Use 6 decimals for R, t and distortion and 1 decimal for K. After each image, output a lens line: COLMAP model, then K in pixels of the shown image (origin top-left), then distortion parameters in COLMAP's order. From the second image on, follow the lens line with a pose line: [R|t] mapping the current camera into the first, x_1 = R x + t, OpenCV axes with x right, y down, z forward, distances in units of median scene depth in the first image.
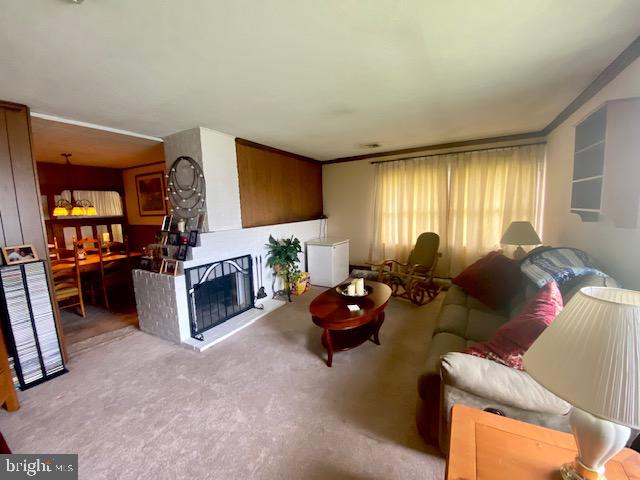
lens RADIAL K [[261.1, 0, 323.6], [0, 261.1, 239.1], [0, 0, 1]] dist [-0.009069, -0.007443]
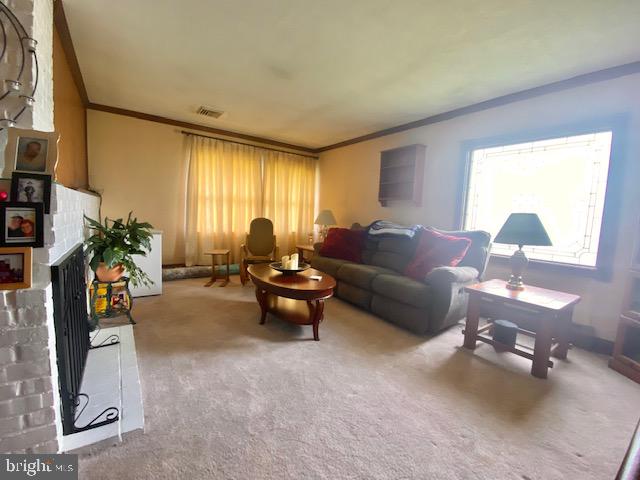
lens RADIAL K [[269.9, 0, 325.9], [0, 269.9, 242.5], [0, 0, 1]] dist [0.002553, 0.000073]
pose [[0.398499, -0.040541, 0.916272, -0.461002], [0.059476, 0.998062, 0.018293, 0.065142], [-0.915238, 0.047207, 0.400138, 0.306557]]
